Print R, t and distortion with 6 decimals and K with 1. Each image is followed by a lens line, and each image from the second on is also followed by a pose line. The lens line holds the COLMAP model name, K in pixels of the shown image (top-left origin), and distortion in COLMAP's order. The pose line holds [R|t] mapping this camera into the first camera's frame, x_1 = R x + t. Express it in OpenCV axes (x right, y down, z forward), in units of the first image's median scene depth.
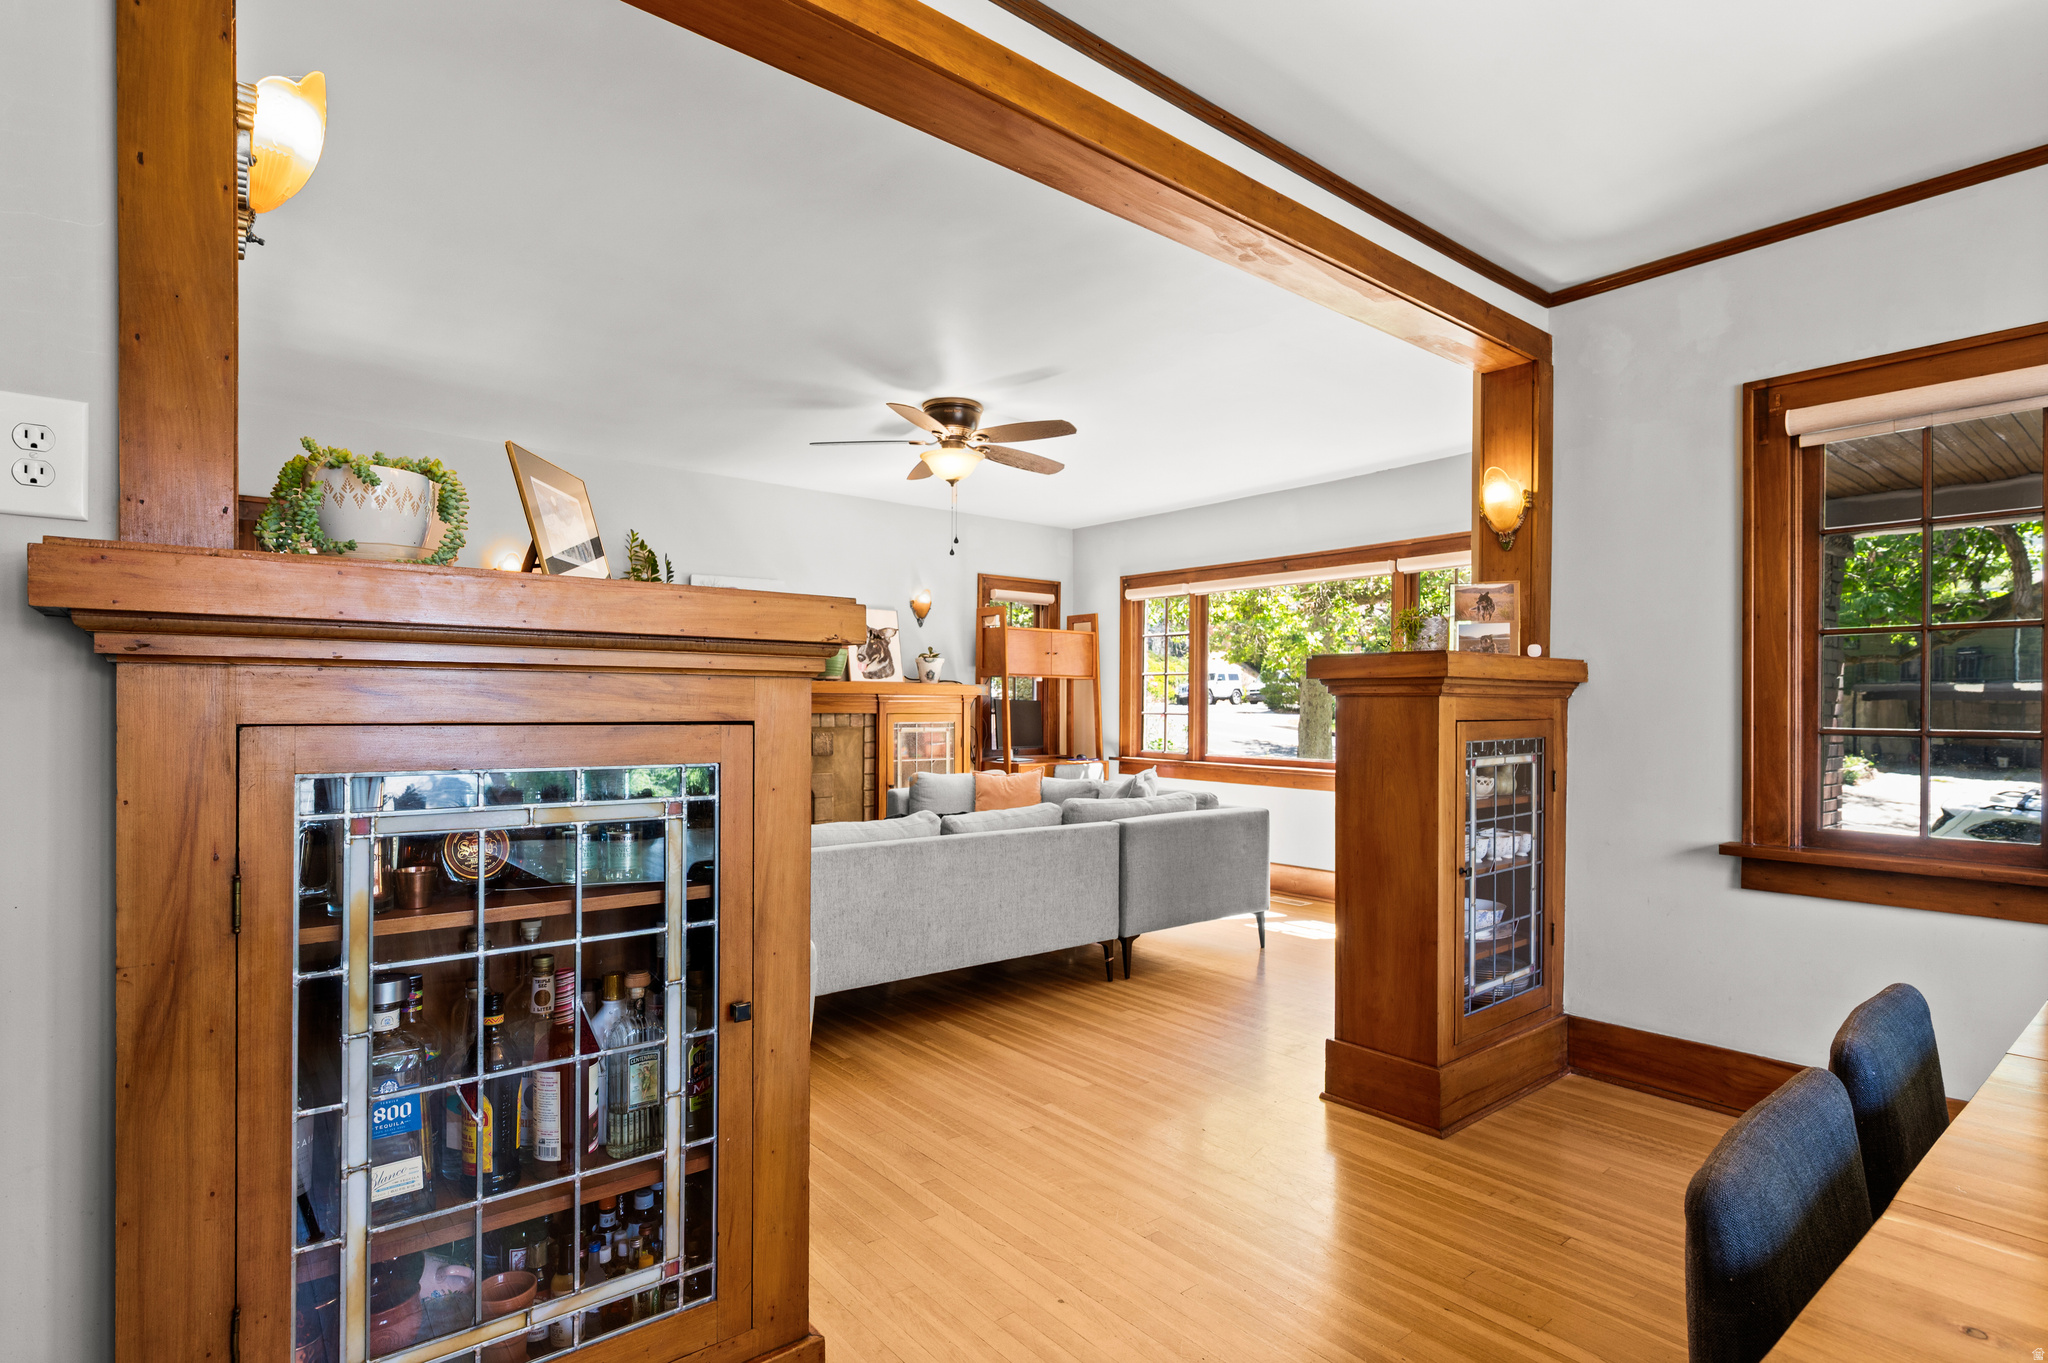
lens RADIAL K [[1054.4, 0, 1045.7], [0, 1054.4, 691.9], [0, 0, 1]] dist [0.004614, 0.000294]
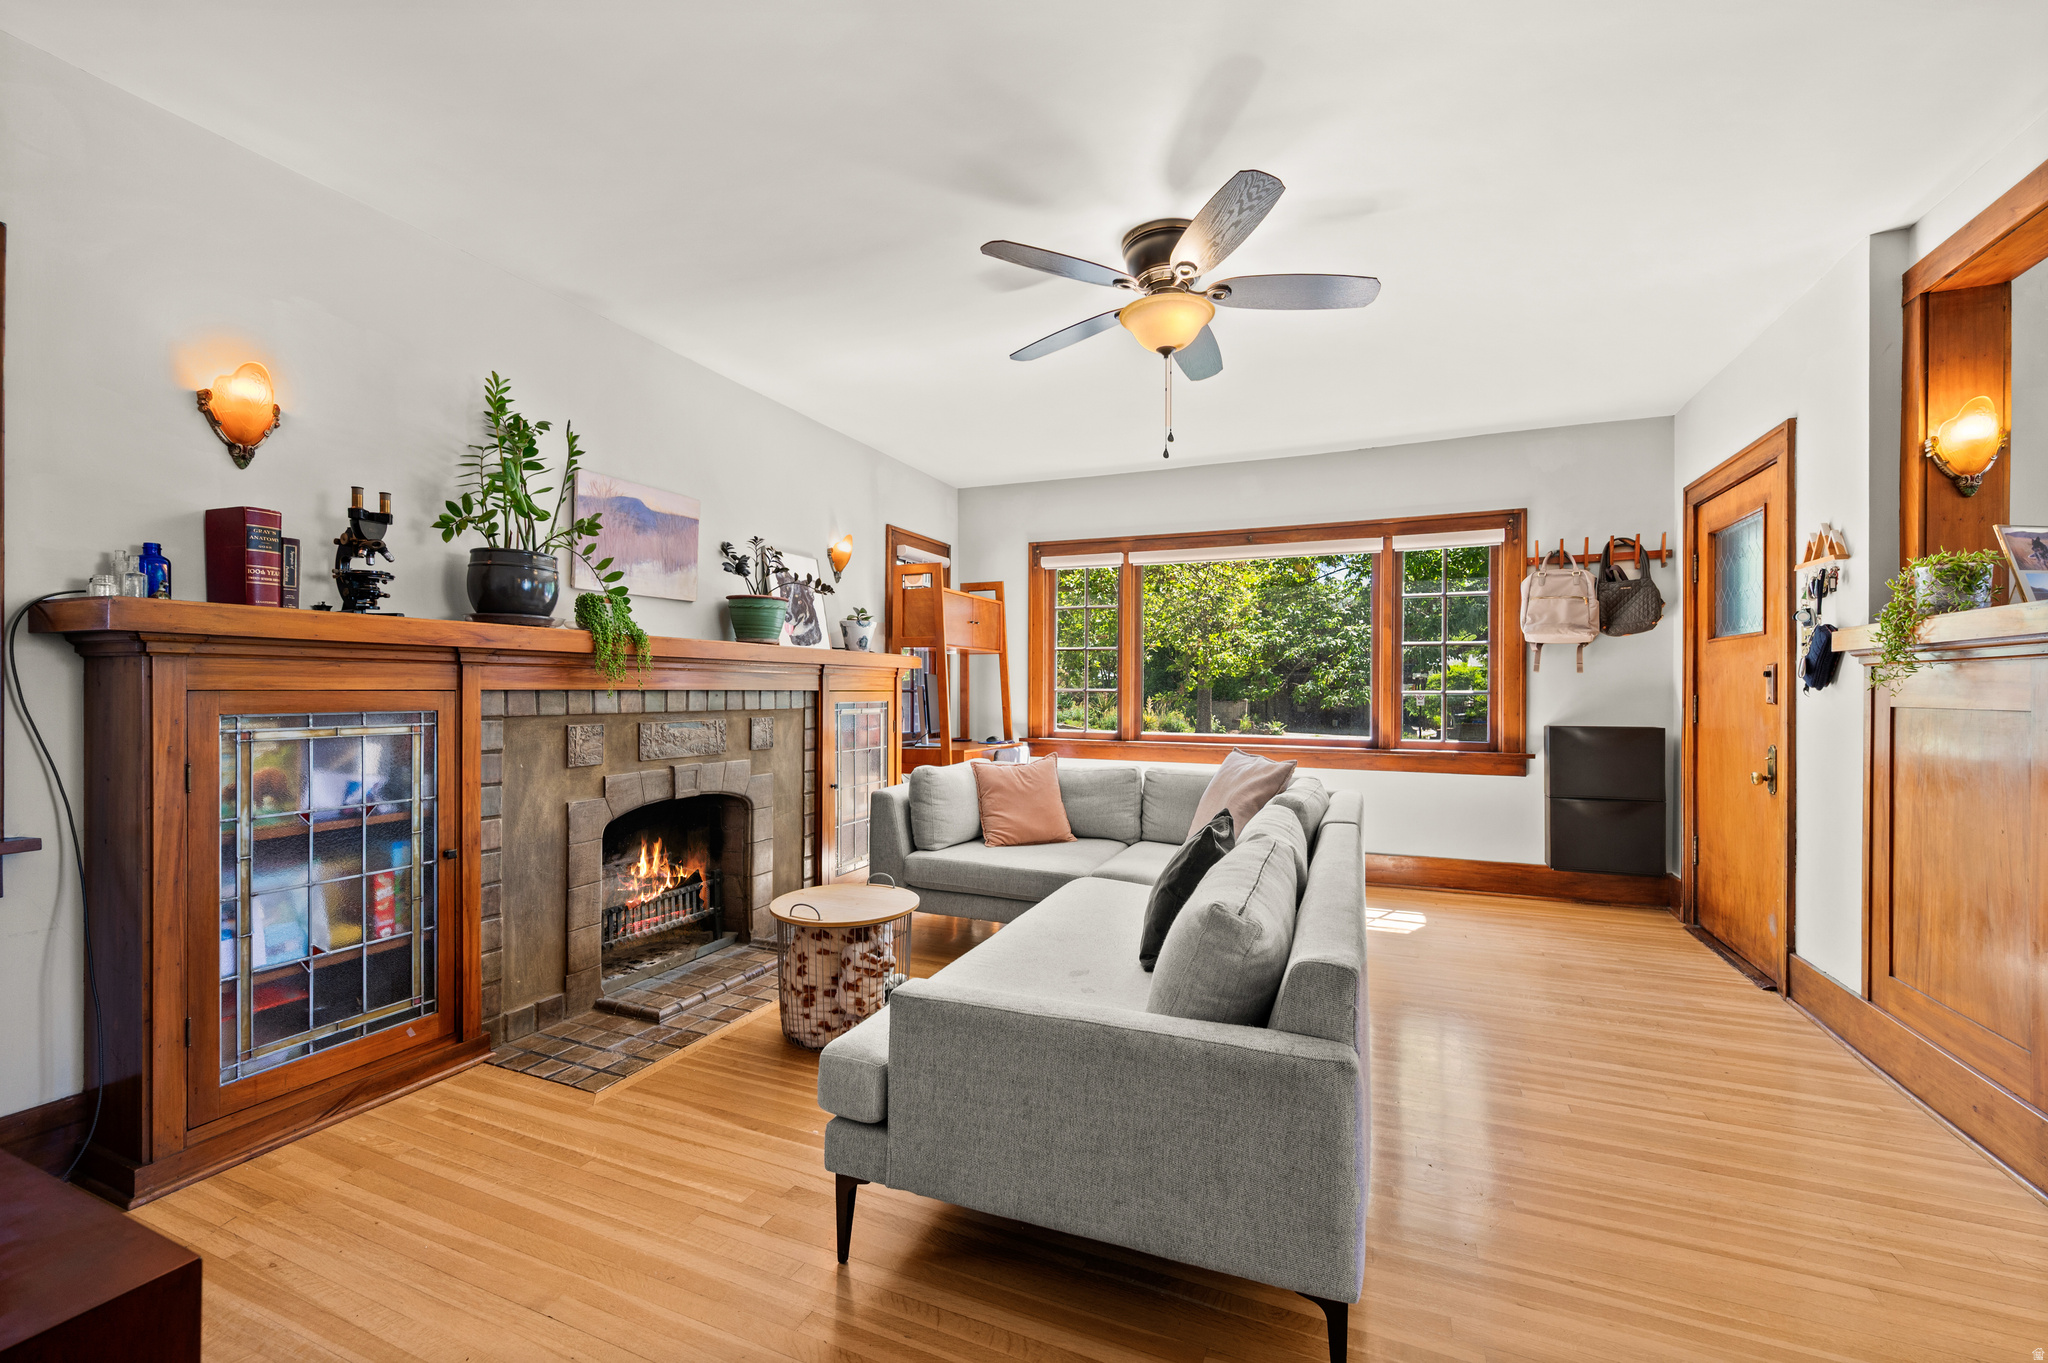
lens RADIAL K [[840.7, 0, 1048.0], [0, 840.7, 688.2], [0, 0, 1]] dist [-0.002119, -0.000446]
pose [[0.884054, 0.000458, 0.467384, -0.286416], [-0.006651, 0.999911, 0.011602, 0.010291], [-0.467337, -0.013366, 0.883978, 0.380172]]
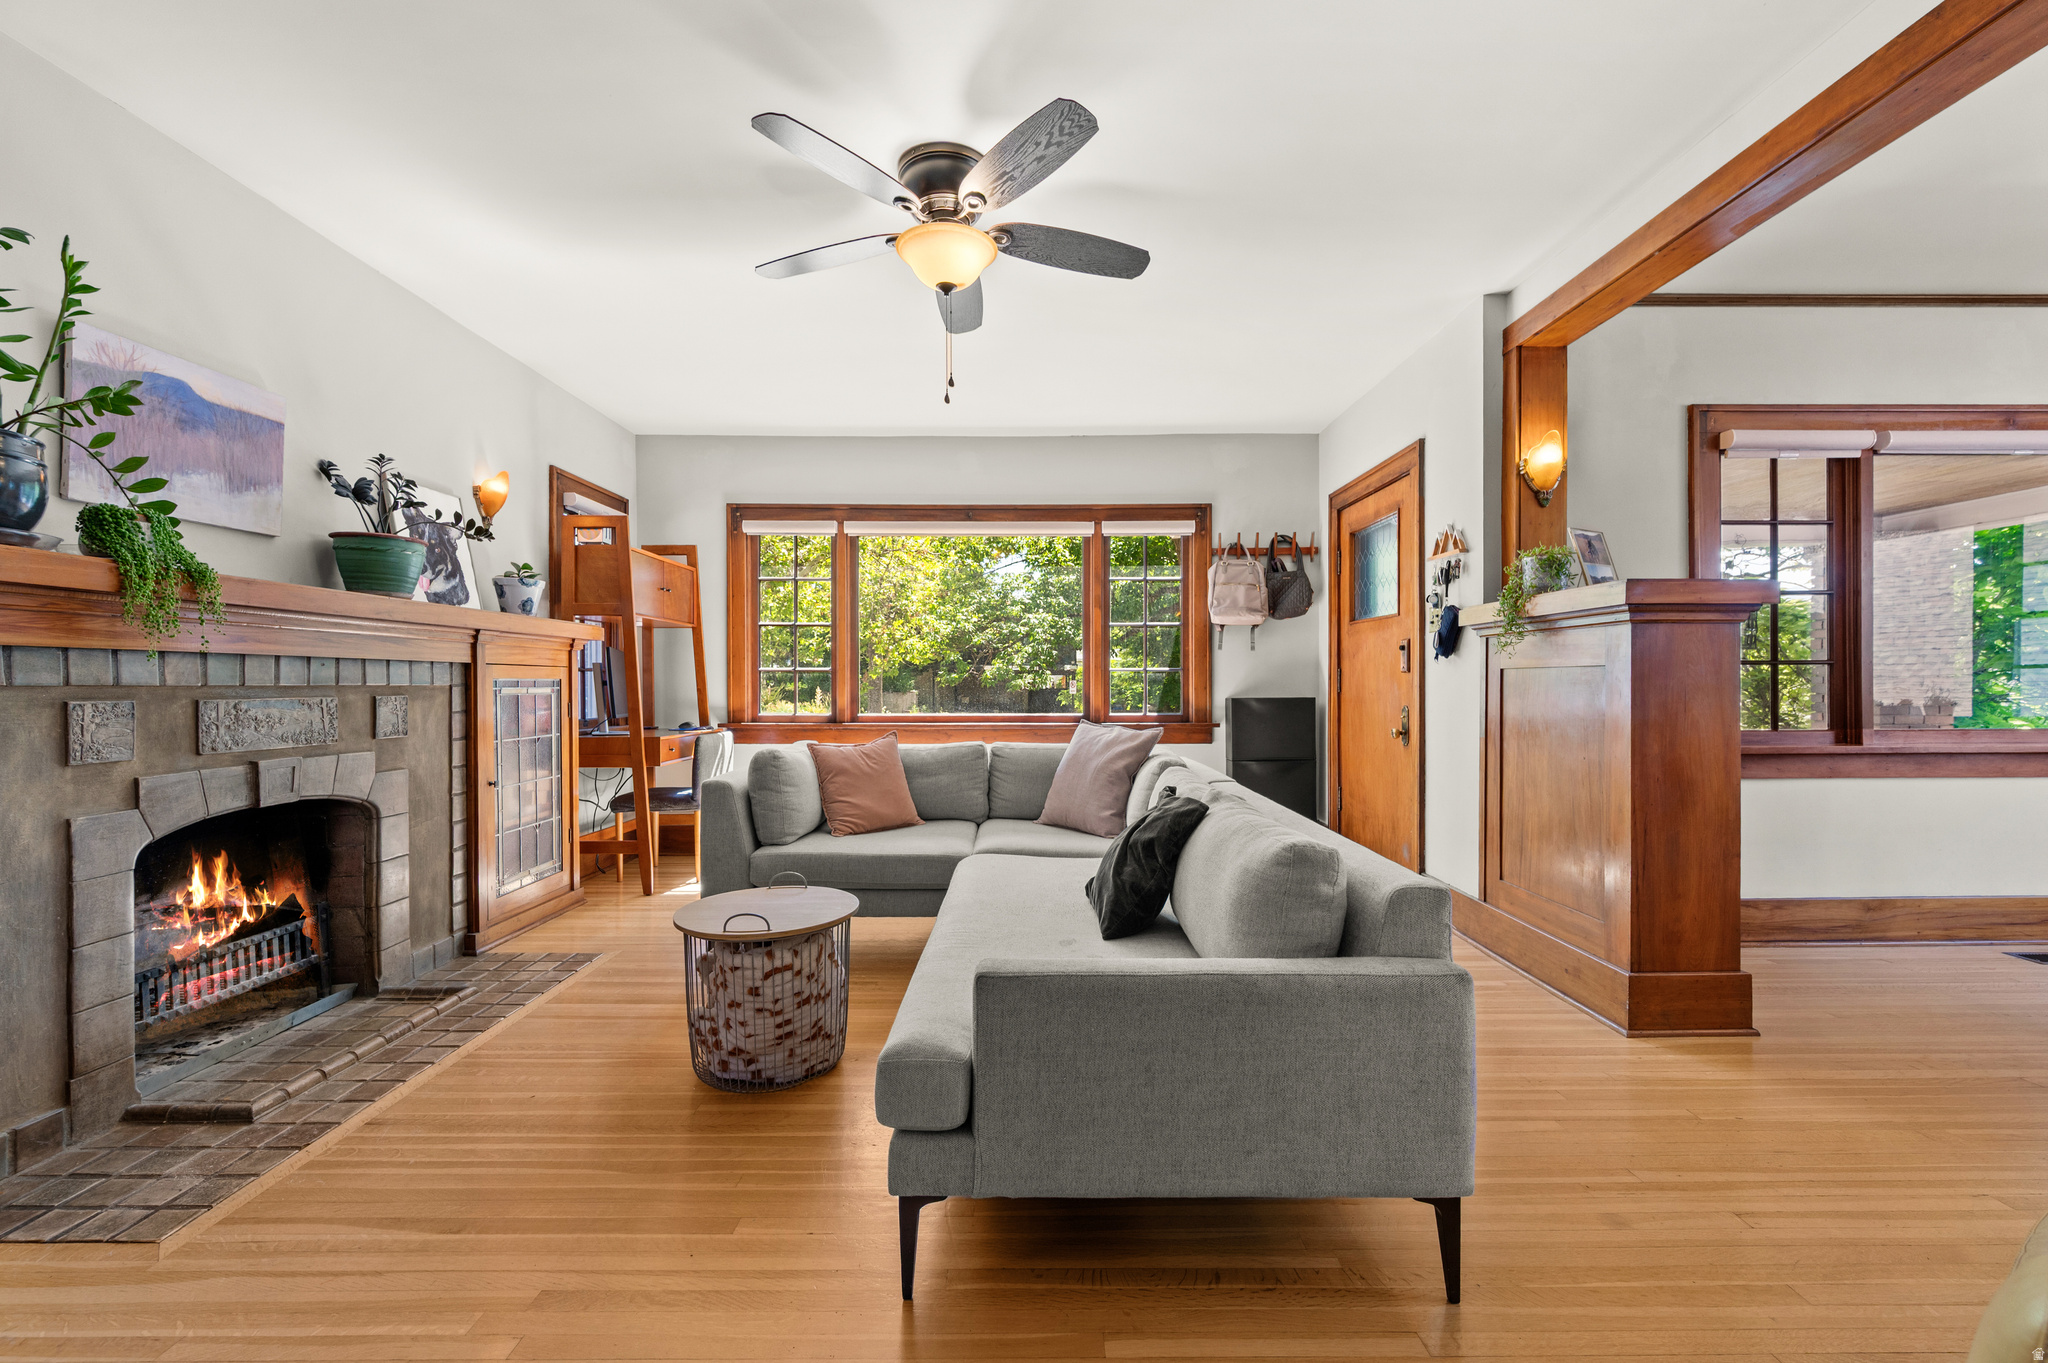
lens RADIAL K [[840.7, 0, 1050.3], [0, 840.7, 687.1], [0, 0, 1]] dist [-0.002119, -0.000446]
pose [[0.629180, -0.010305, 0.777191, -0.312021], [-0.002868, 0.999875, 0.015580, 0.024861], [-0.777254, -0.012031, 0.629072, 0.435596]]
